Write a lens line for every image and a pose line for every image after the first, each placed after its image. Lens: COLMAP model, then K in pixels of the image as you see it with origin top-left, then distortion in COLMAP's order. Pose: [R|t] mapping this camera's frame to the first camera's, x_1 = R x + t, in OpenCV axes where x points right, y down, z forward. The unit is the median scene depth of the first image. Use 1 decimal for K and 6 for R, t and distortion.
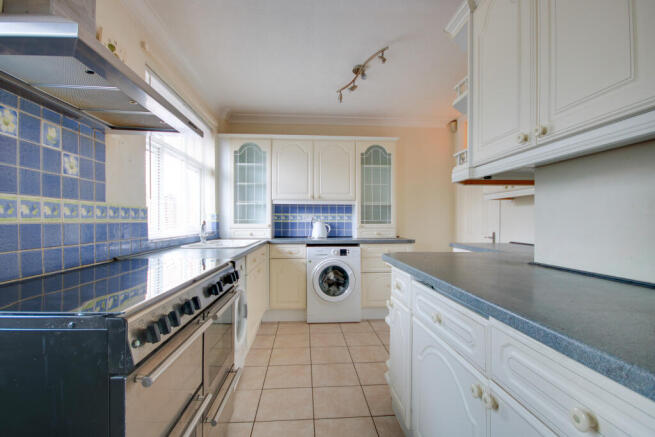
lens RADIAL K [[314.8, 0, 327.7], [0, 314.8, 223.5], [0, 0, 1]] dist [-0.001680, -0.000223]
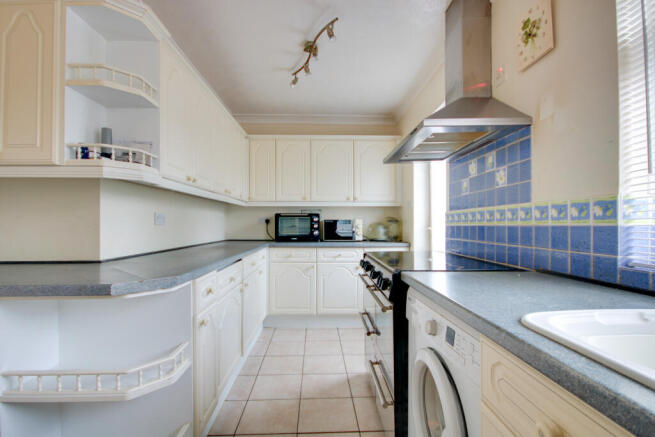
lens RADIAL K [[314.8, 0, 327.7], [0, 314.8, 223.5], [0, 0, 1]] dist [-0.001680, -0.000223]
pose [[-0.999697, 0.008711, 0.023011, -0.162409], [0.008831, 0.999948, 0.005134, -0.018542], [-0.022965, 0.005335, -0.999722, 2.023524]]
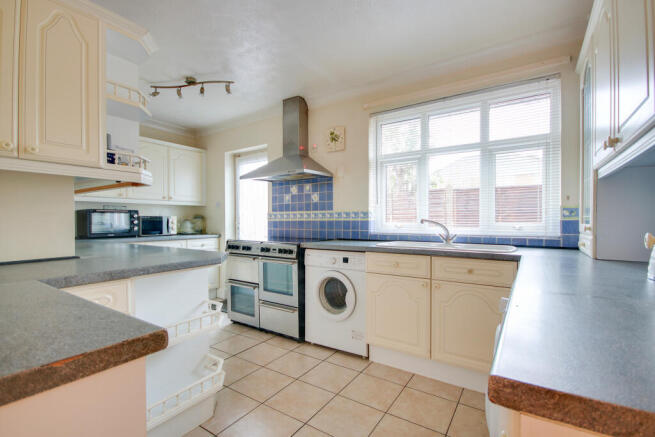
lens RADIAL K [[314.8, 0, 327.7], [0, 314.8, 223.5], [0, 0, 1]] dist [-0.001680, -0.000223]
pose [[-0.594727, 0.017921, -0.803728, 1.040676], [0.000562, 0.999761, 0.021876, -0.029598], [0.803928, 0.012559, -0.594594, 2.343921]]
